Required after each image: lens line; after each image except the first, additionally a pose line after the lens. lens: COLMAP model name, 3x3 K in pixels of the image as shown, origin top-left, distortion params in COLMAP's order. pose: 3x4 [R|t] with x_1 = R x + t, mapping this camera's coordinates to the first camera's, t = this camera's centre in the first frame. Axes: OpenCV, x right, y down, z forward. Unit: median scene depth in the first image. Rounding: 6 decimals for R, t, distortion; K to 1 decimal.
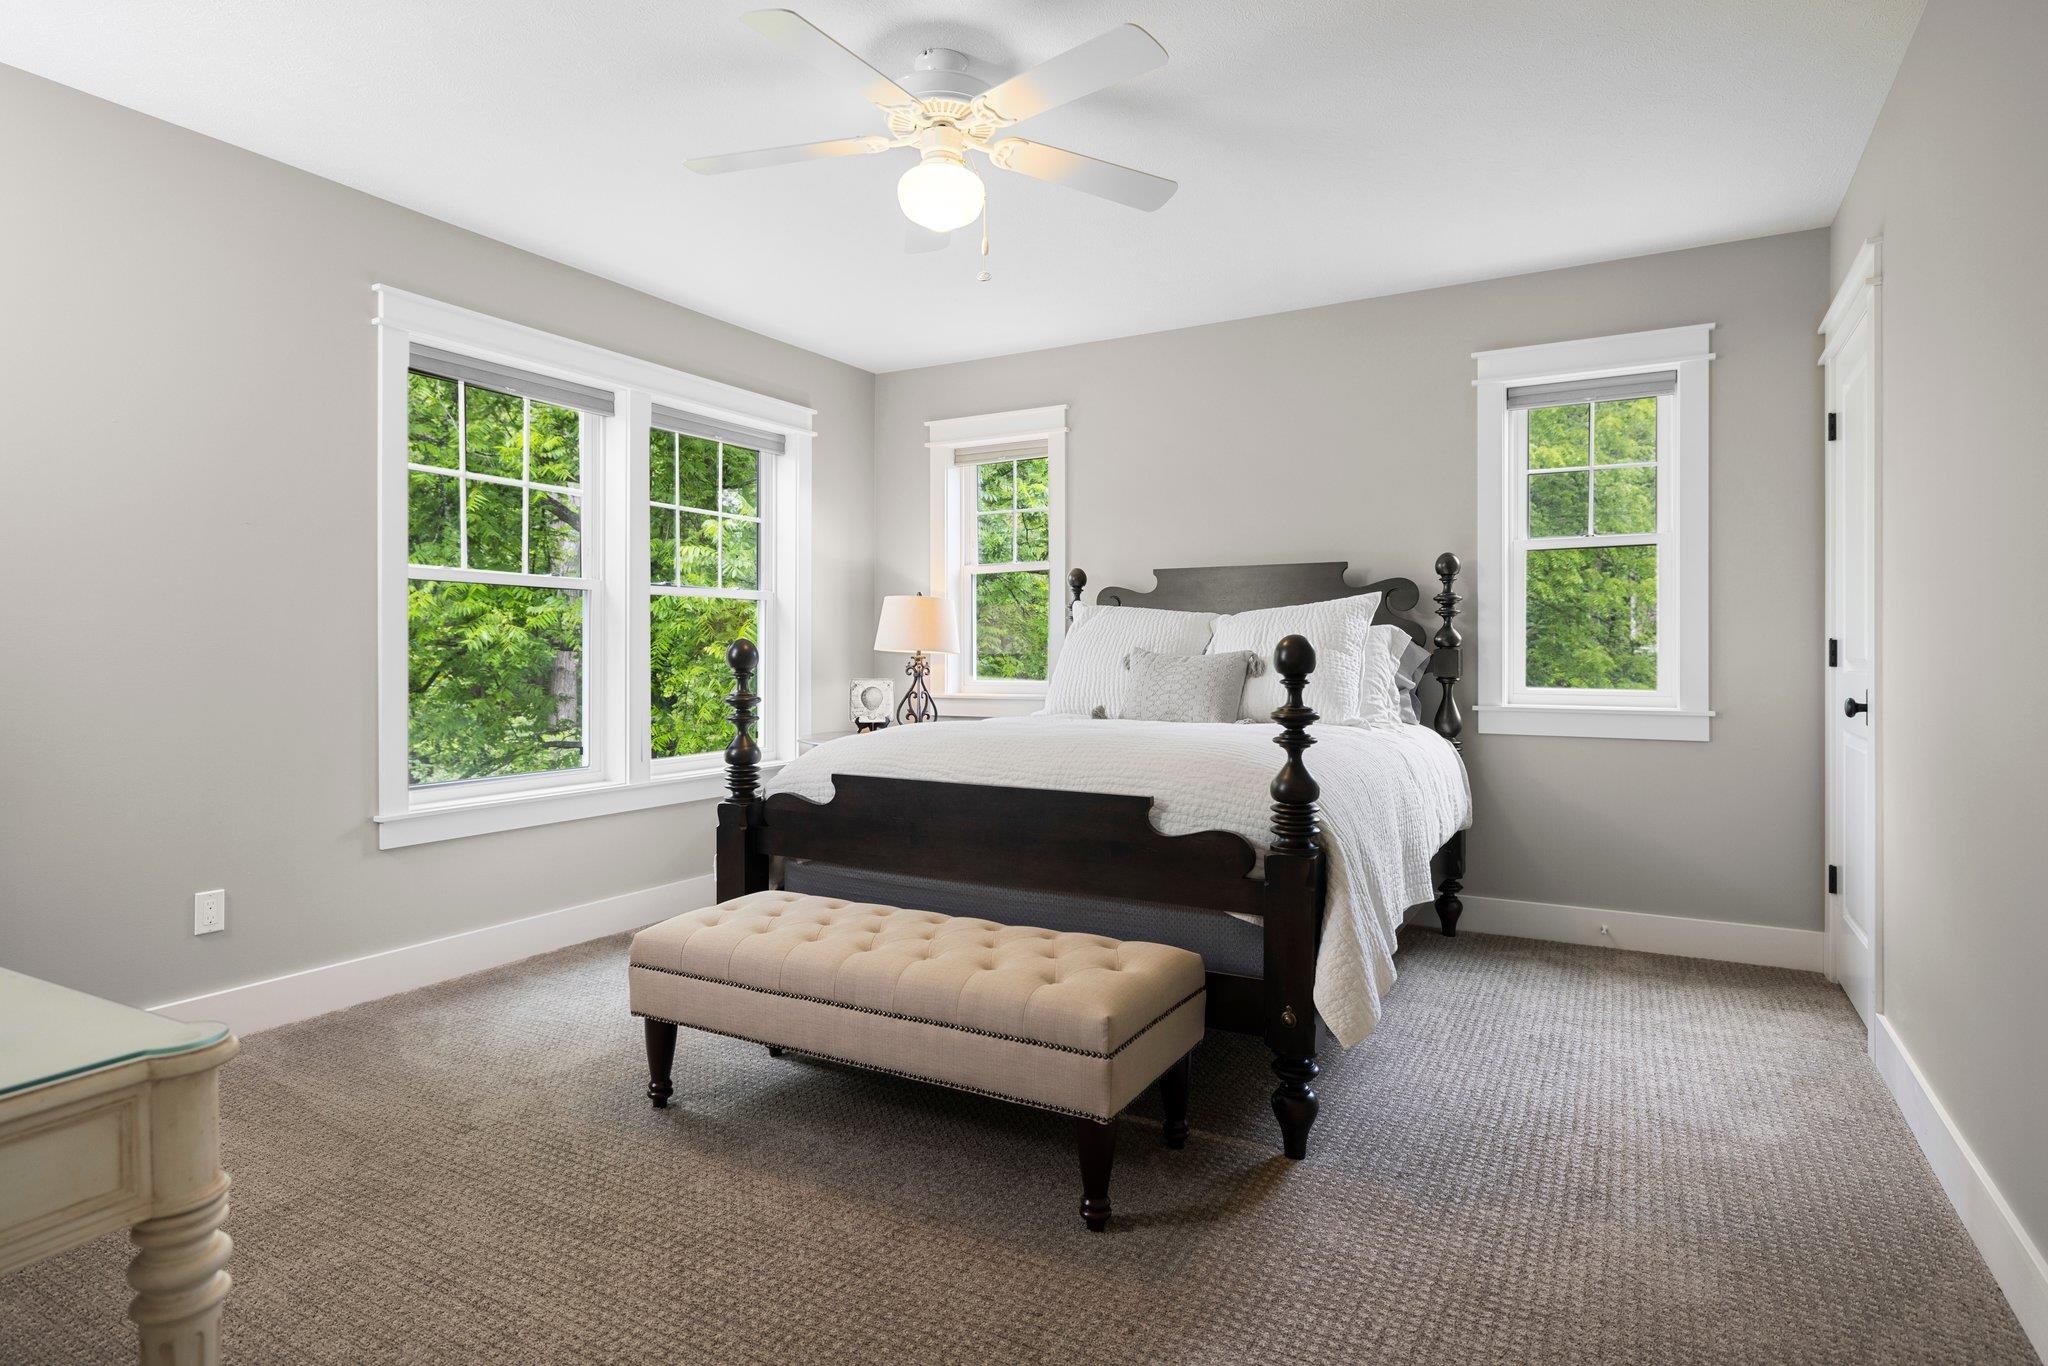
lens RADIAL K [[1110.7, 0, 1023.0], [0, 1110.7, 668.5], [0, 0, 1]] dist [-0.000444, -0.000009]
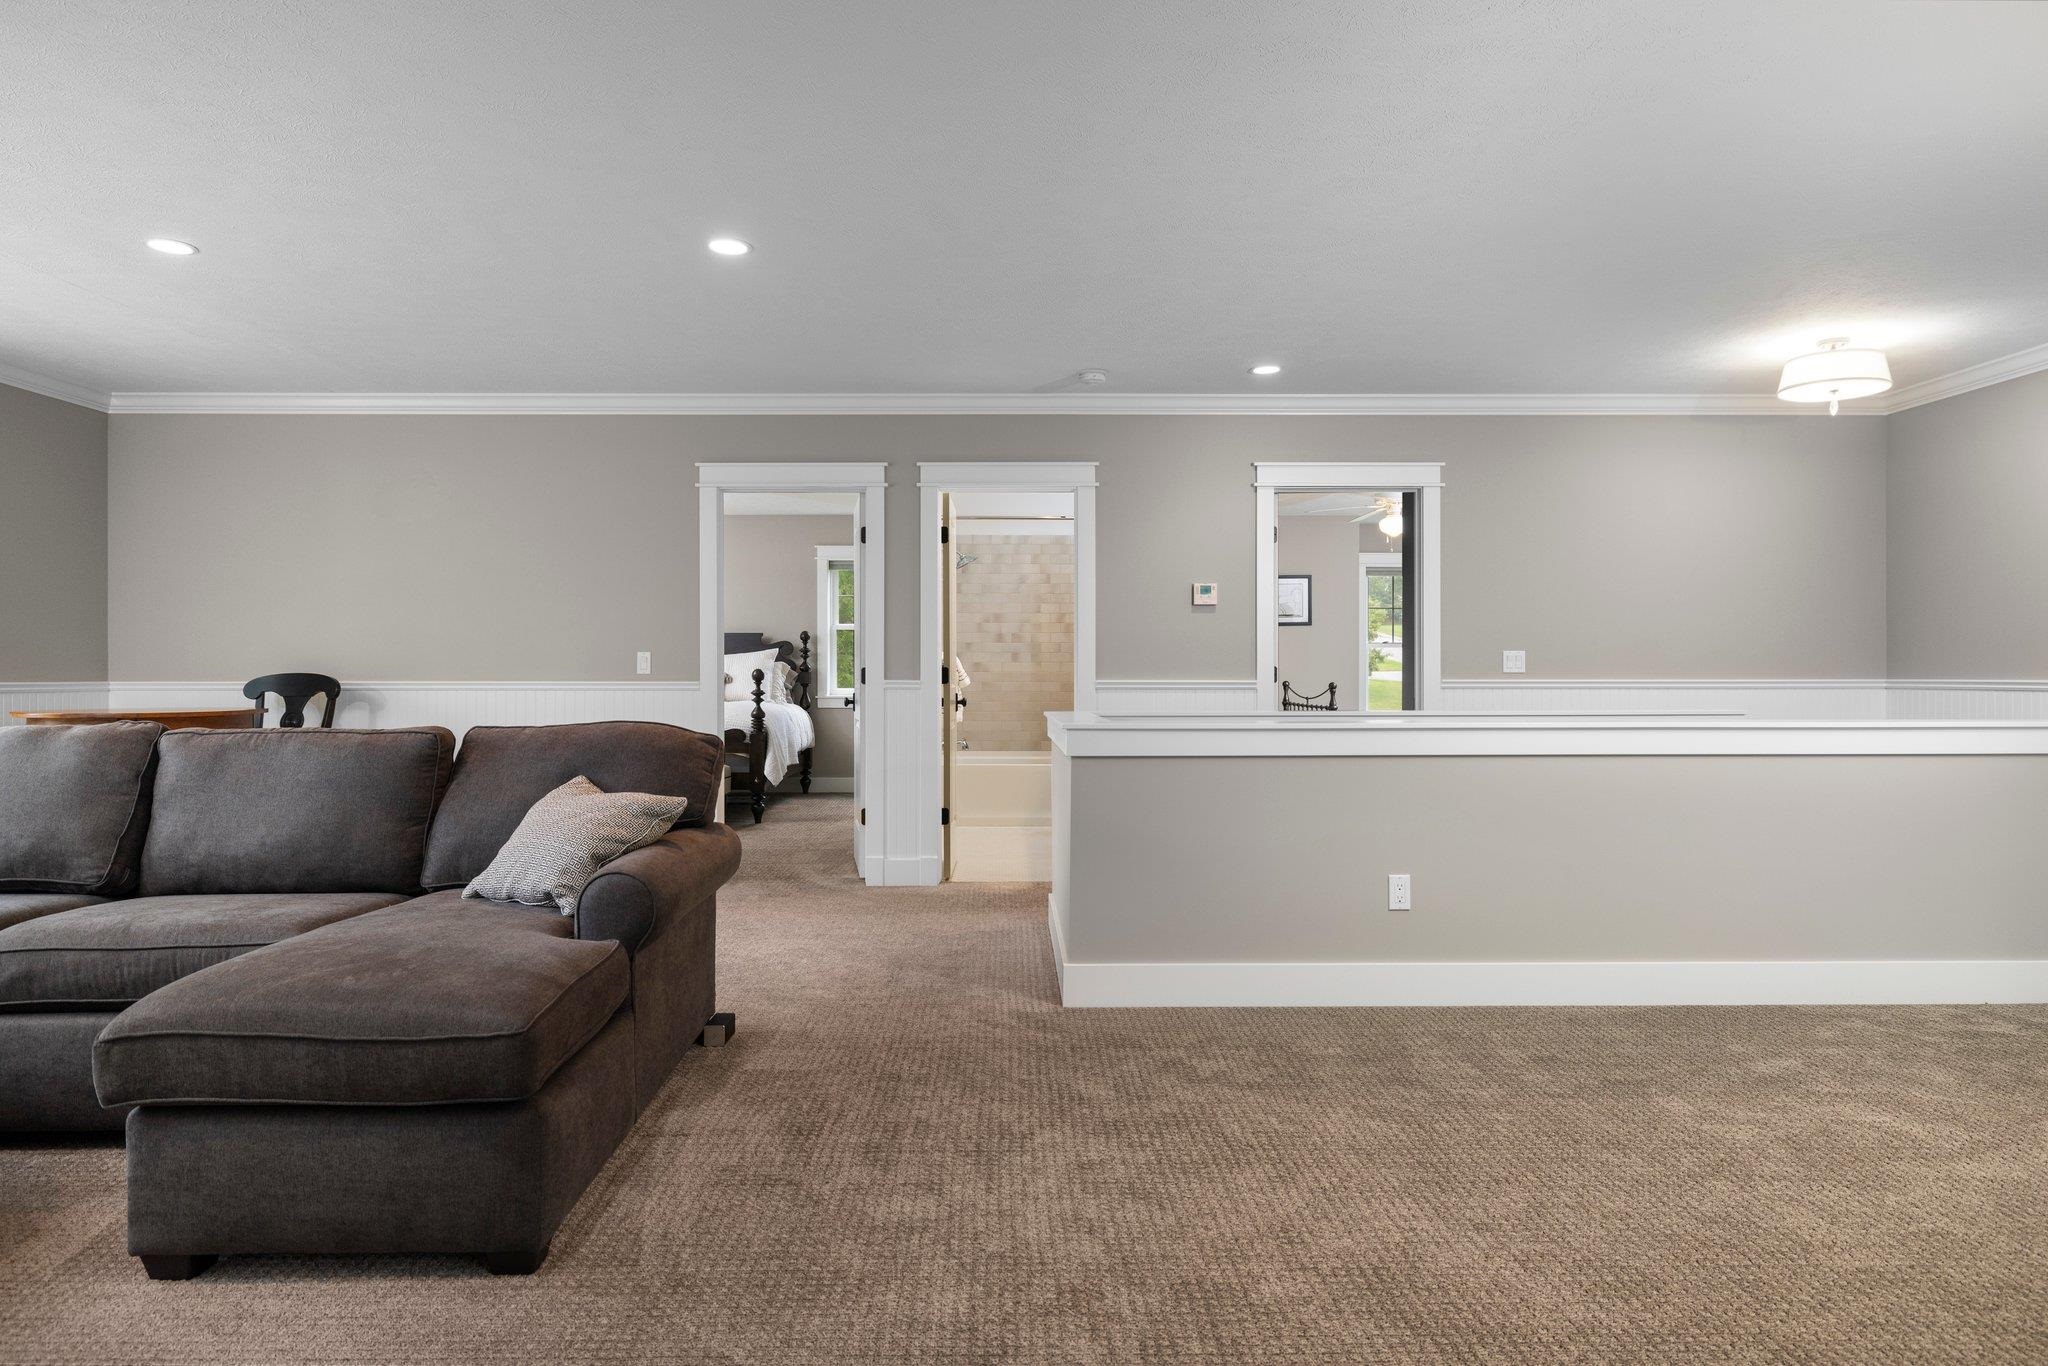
lens RADIAL K [[1224.0, 0, 1024.0], [0, 1224.0, 678.7], [0, 0, 1]] dist [0.000346, 0.000003]
pose [[0.862596, 0.001258, 0.505893, -0.555235], [0.002705, 0.999971, -0.007098, 0.017438], [-0.505887, 0.007491, 0.862567, -1.542955]]
